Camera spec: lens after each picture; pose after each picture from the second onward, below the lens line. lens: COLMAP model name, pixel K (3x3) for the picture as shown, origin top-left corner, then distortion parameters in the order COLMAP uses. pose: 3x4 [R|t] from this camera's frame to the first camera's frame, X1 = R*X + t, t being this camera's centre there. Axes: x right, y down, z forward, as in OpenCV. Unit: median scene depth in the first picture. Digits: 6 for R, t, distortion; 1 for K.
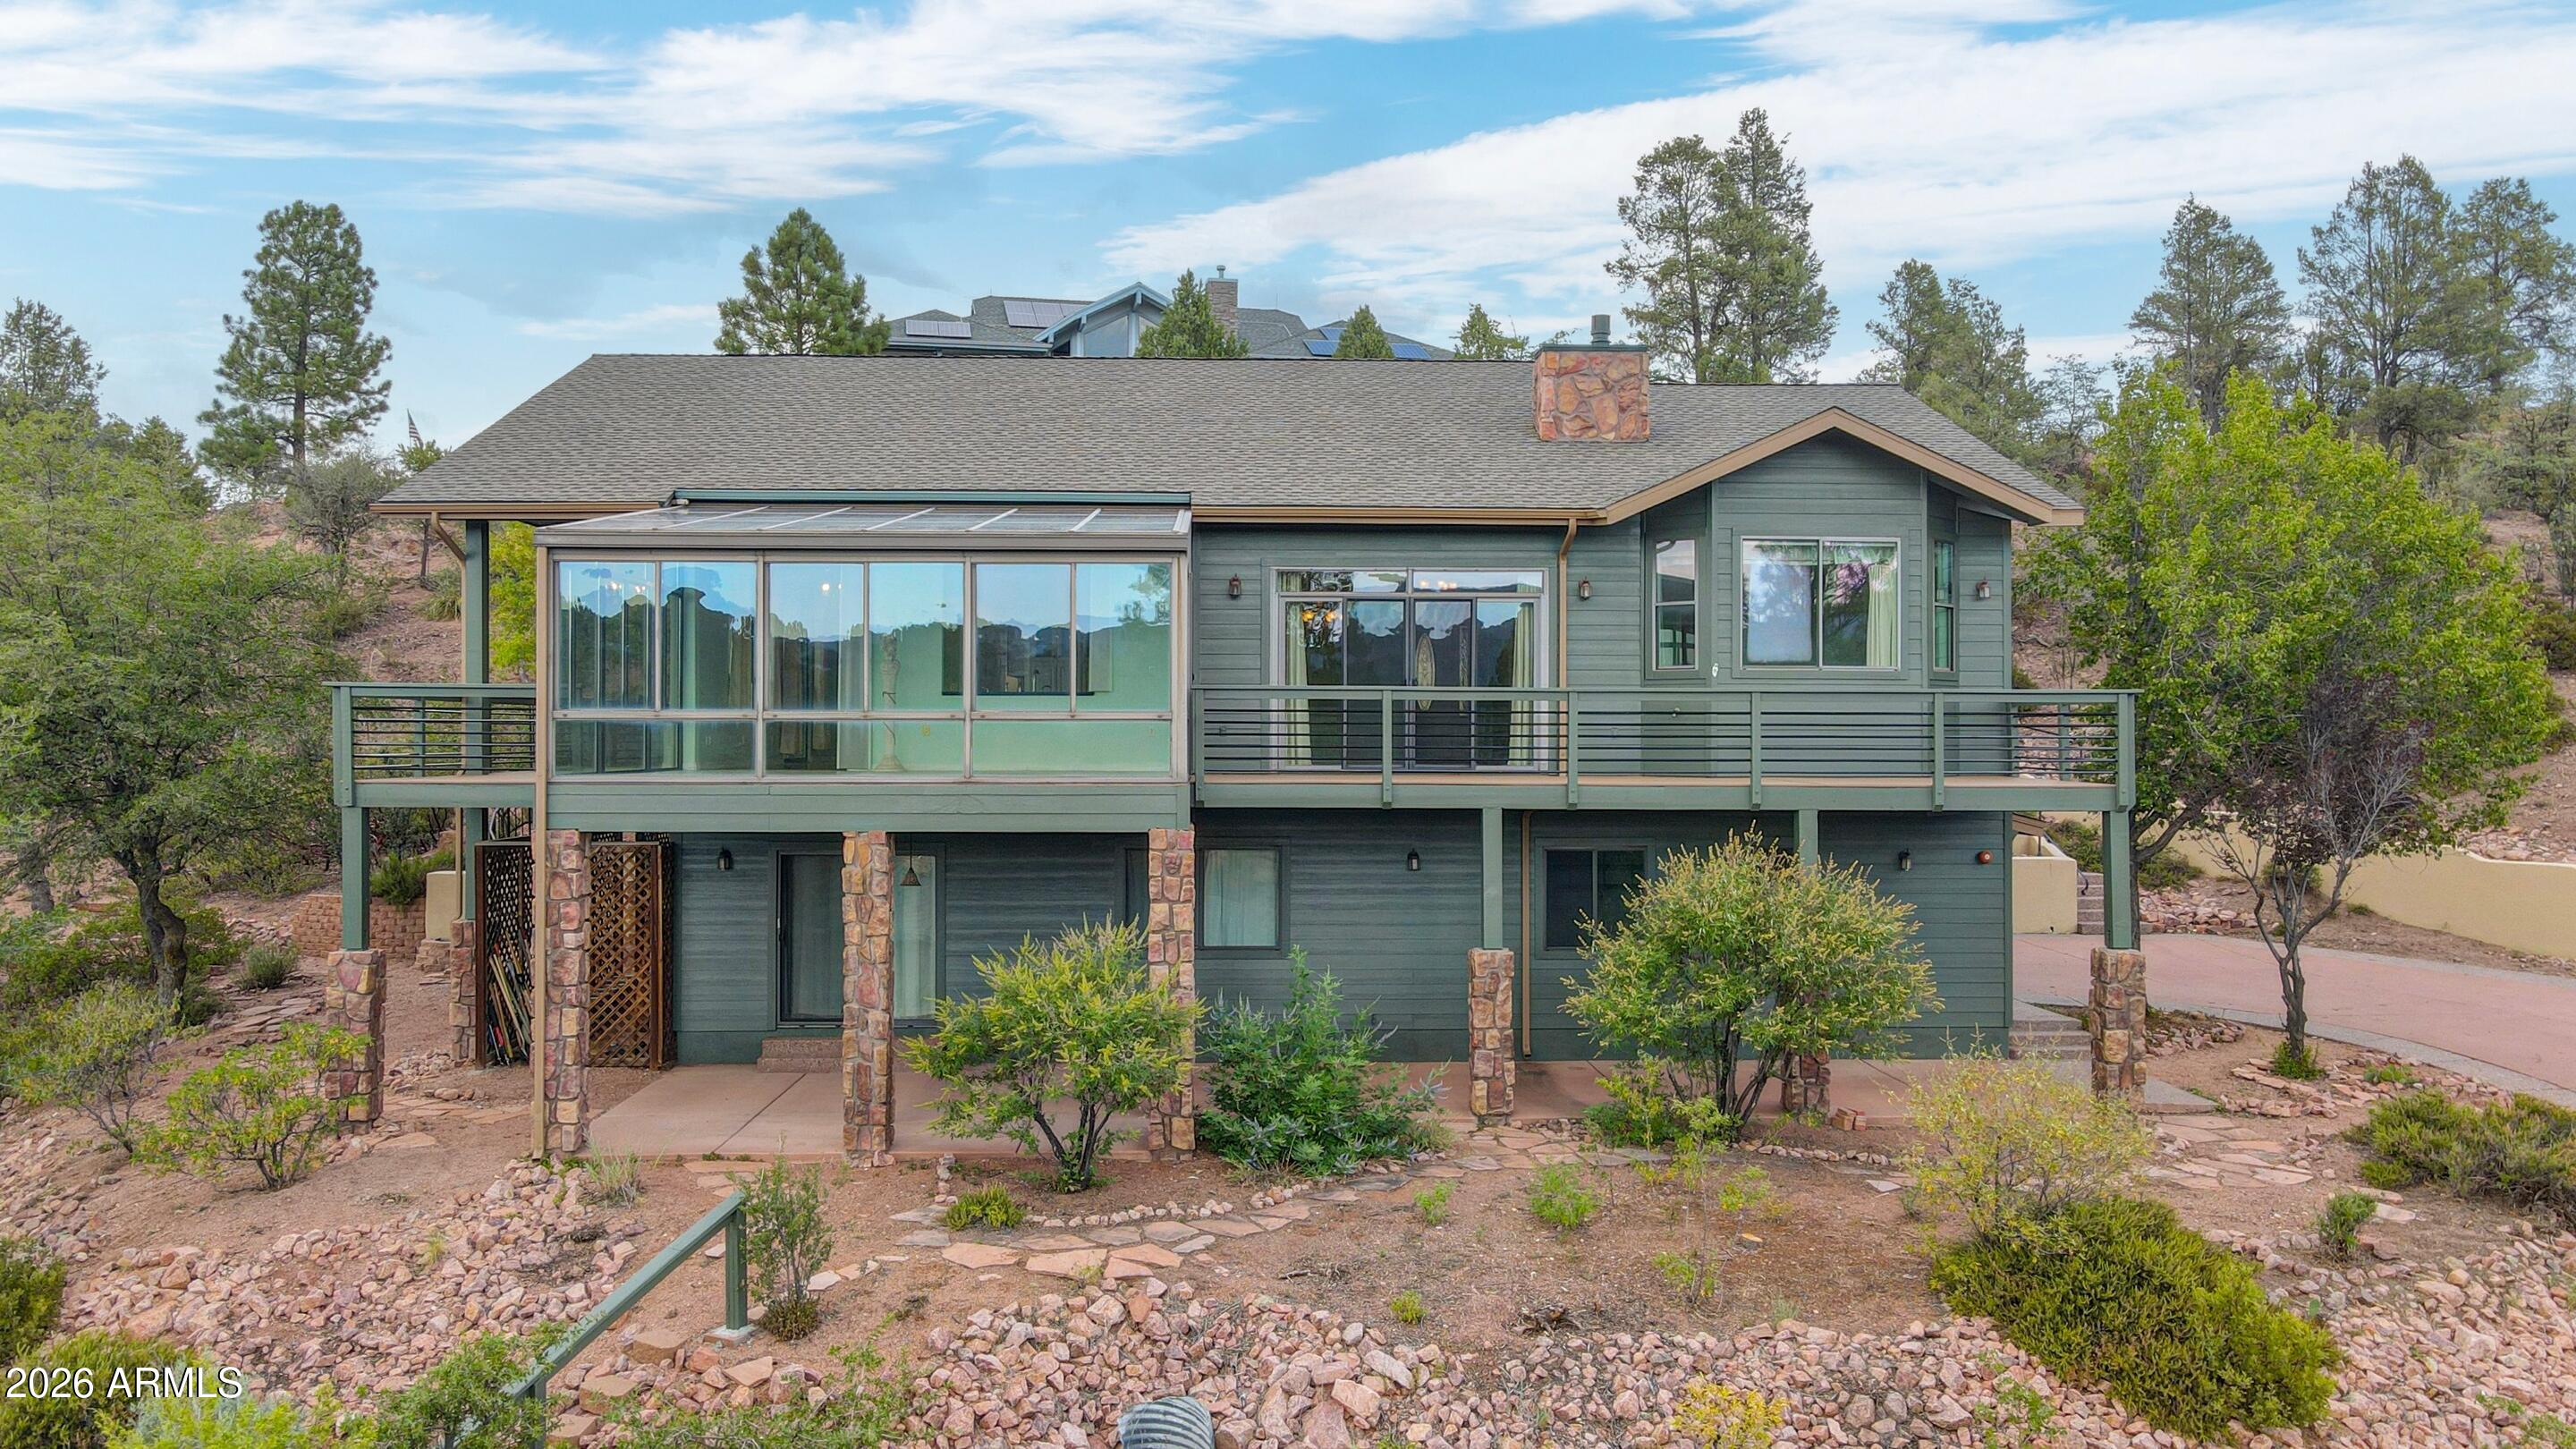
lens RADIAL K [[1856.4, 0, 1288.0], [0, 1856.4, 724.5], [0, 0, 1]] dist [-0.002101, 0.029875]
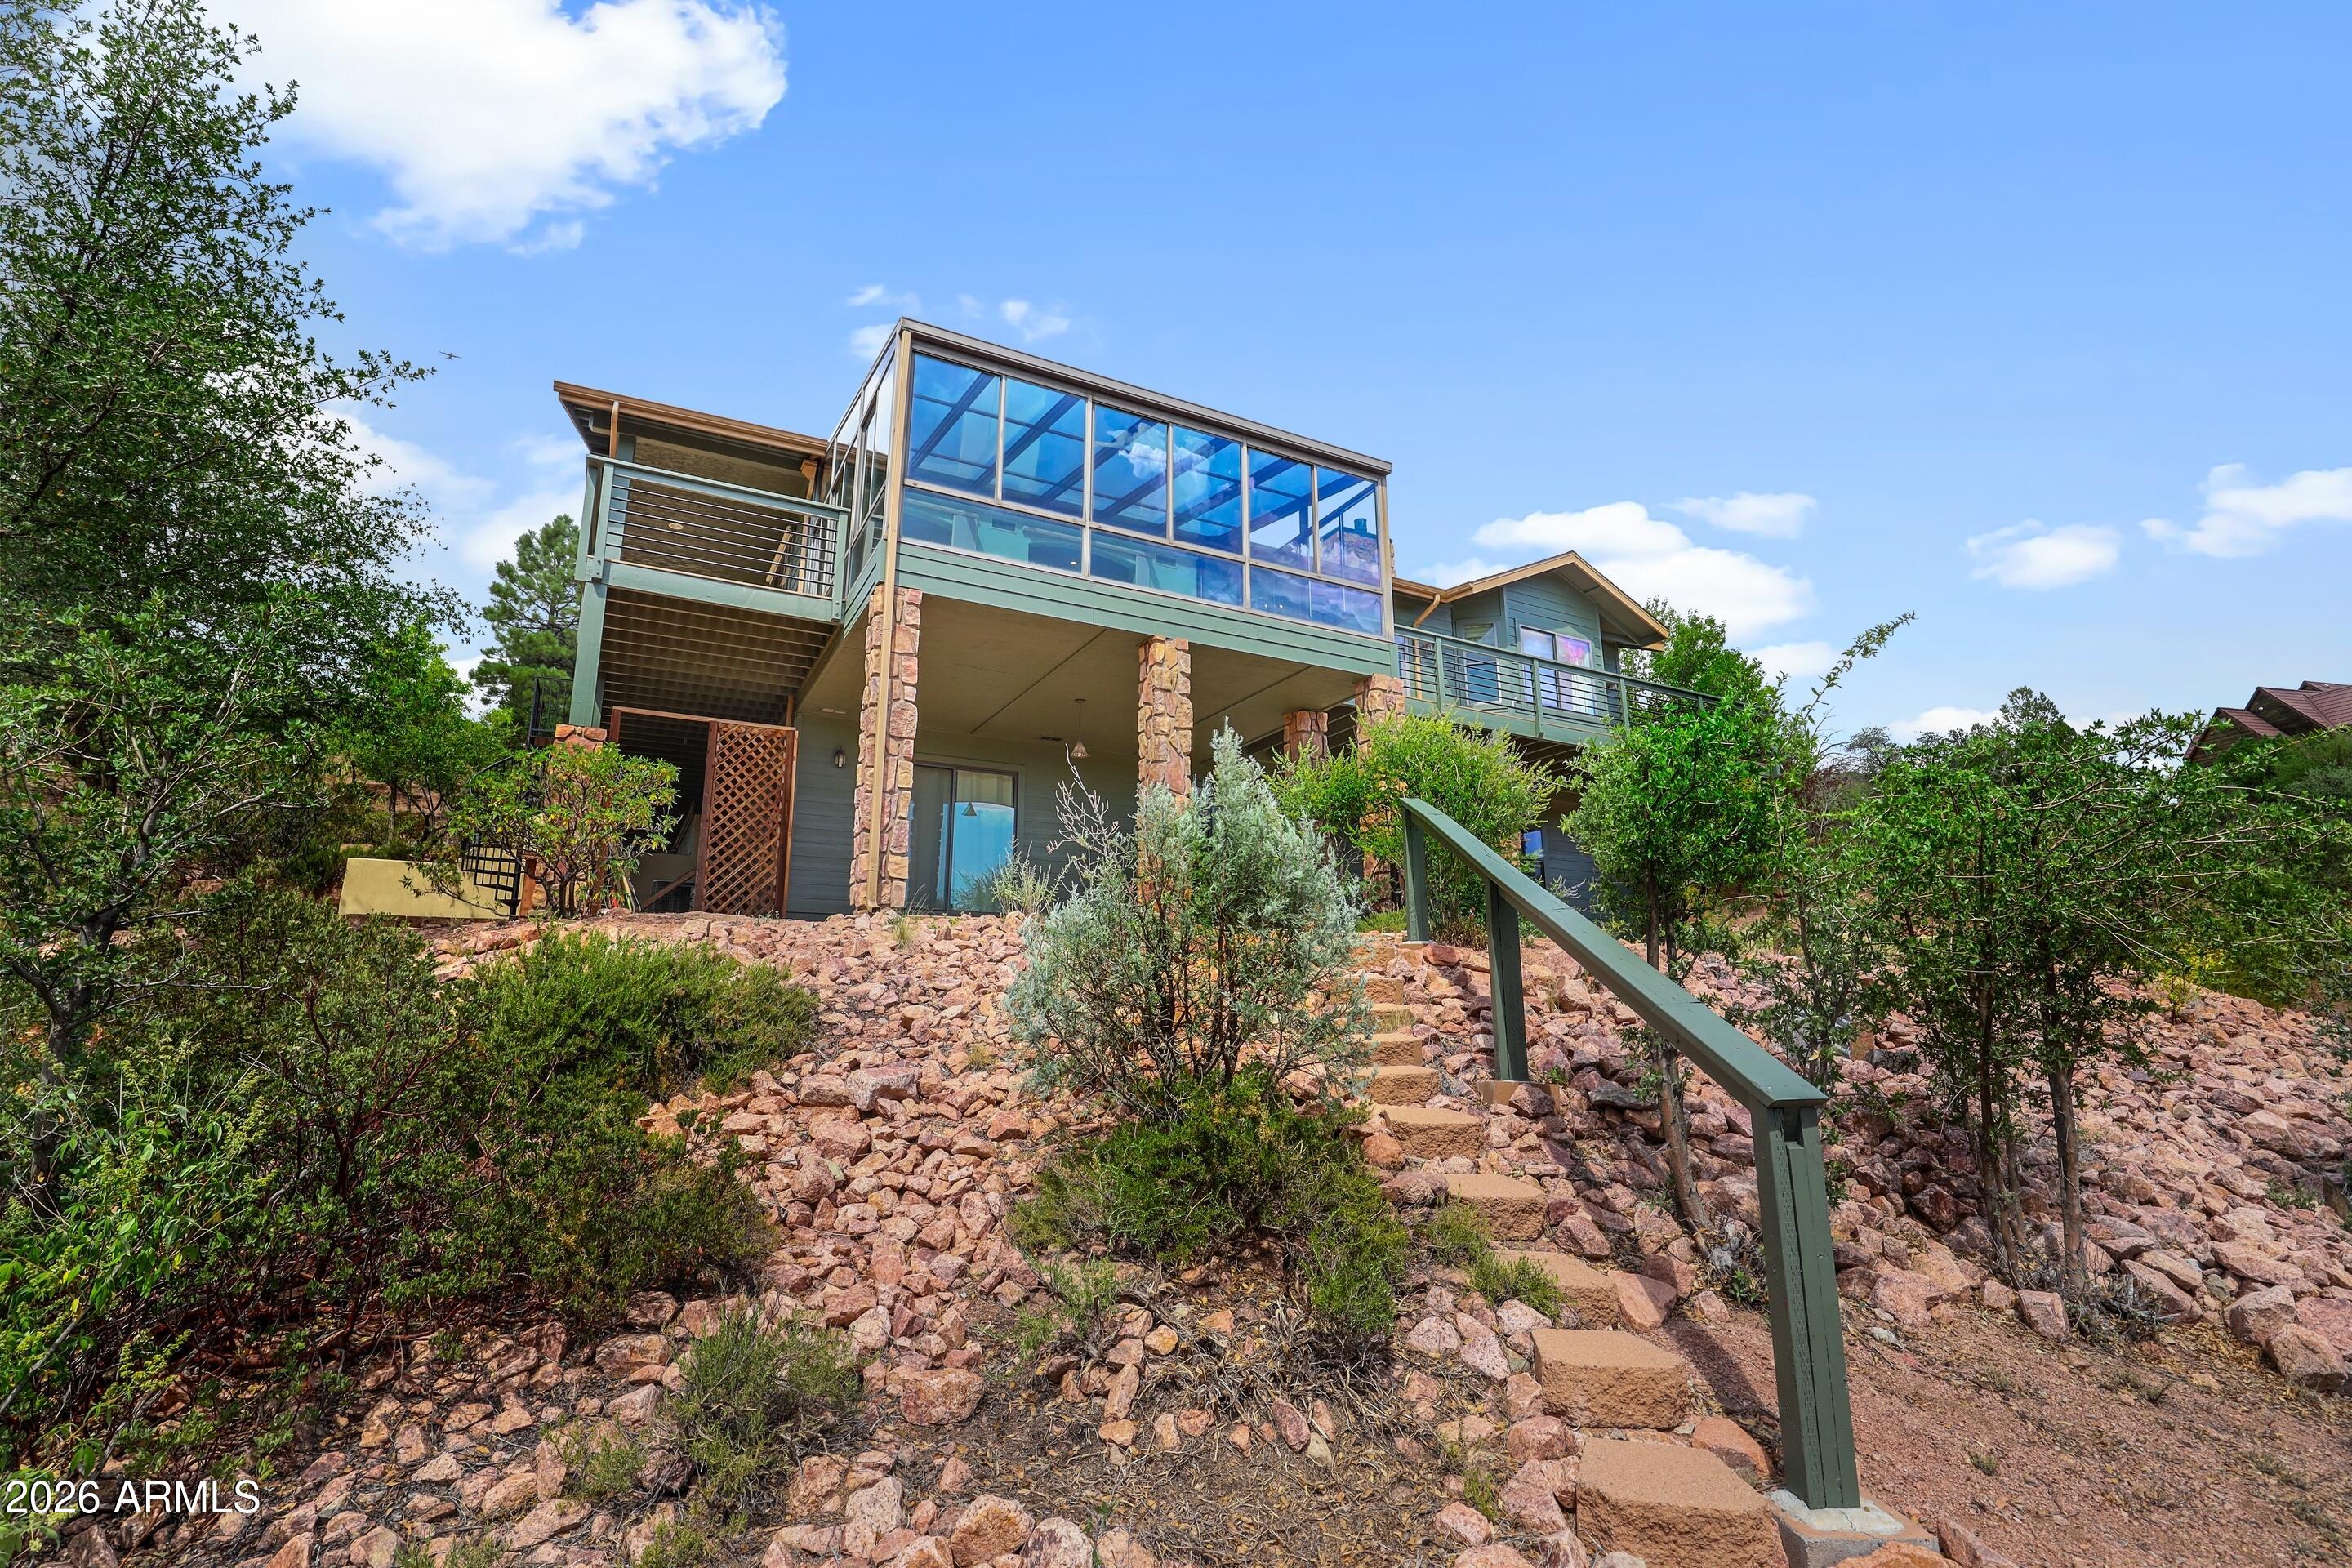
lens RADIAL K [[1064.4, 0, 1176.0], [0, 1064.4, 784.0], [0, 0, 1]] dist [-0.050294, -0.000059]
pose [[0.906311, 0.089332, 0.413061, -0.379114], [-0.001733, 0.978181, -0.207746, 0.217832], [-0.422607, 0.187567, 0.886692, 0.353101]]
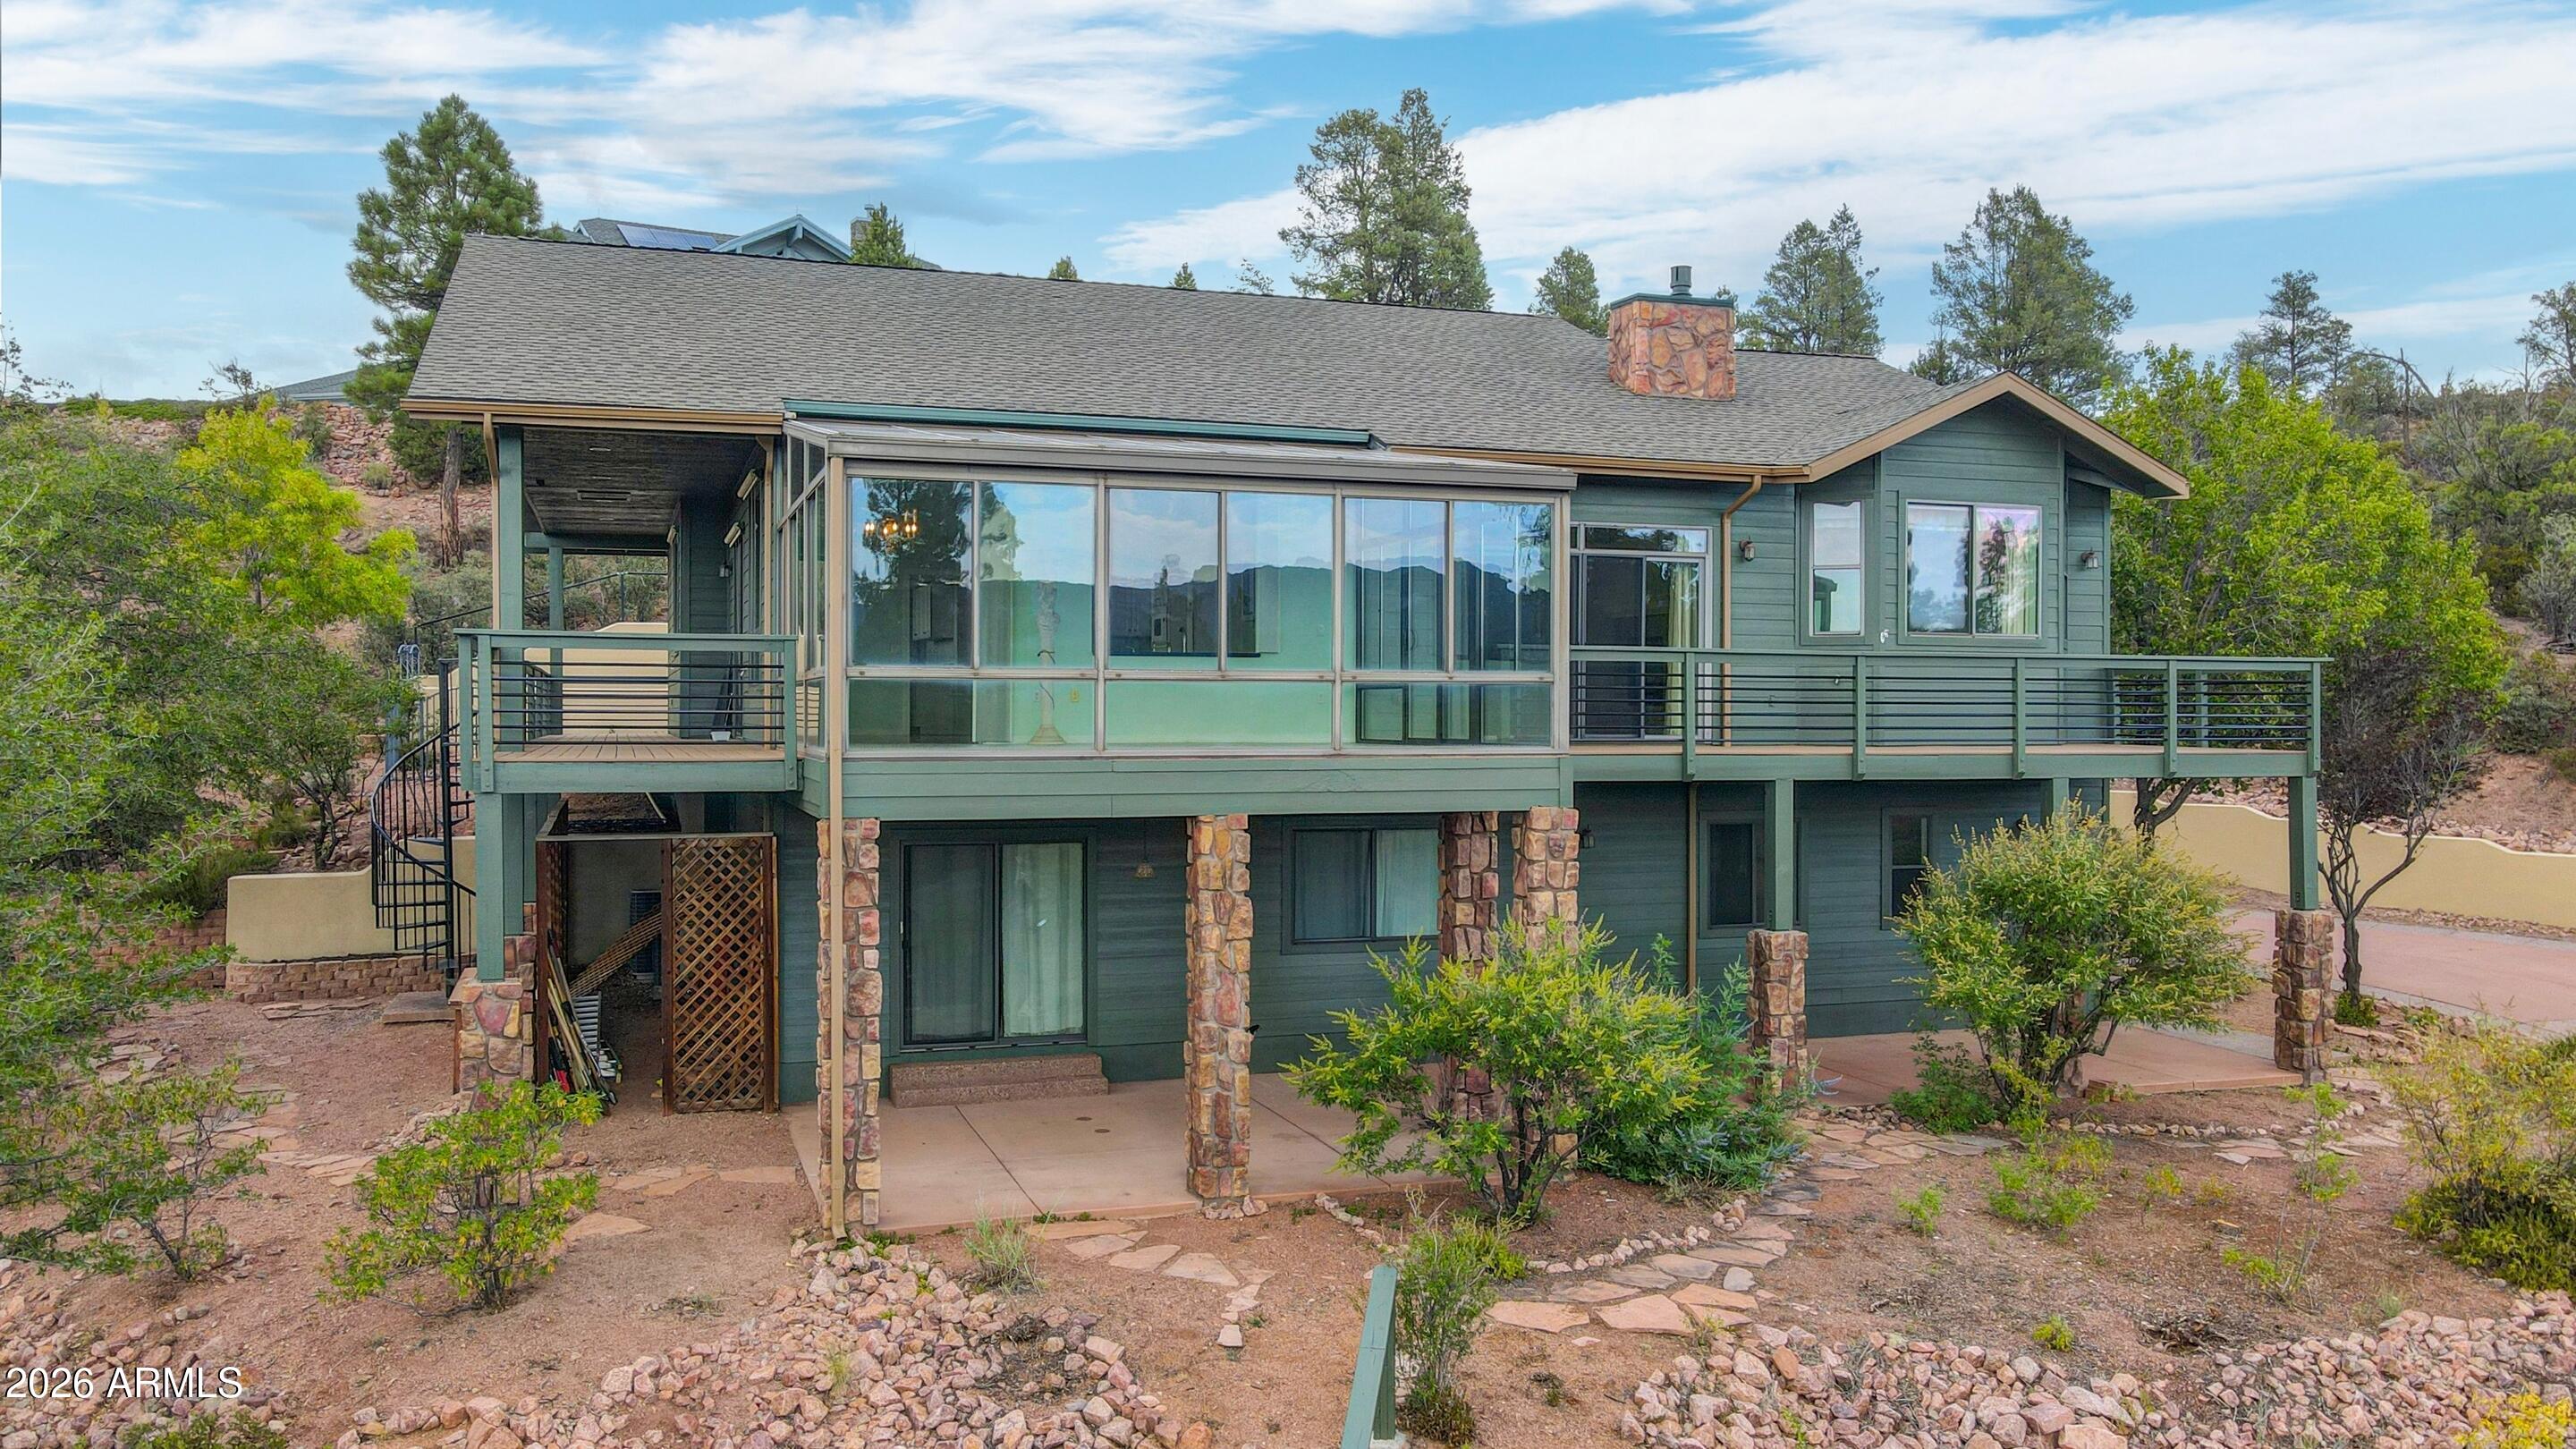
lens RADIAL K [[1856.4, 0, 1288.0], [0, 1856.4, 724.5], [0, 0, 1]] dist [-0.002101, 0.029875]
pose [[0.959062, -0.001747, 0.283192, -0.343190], [-0.002149, 0.999907, 0.013447, 0.004524], [-0.283189, -0.013505, 0.958969, 0.152383]]
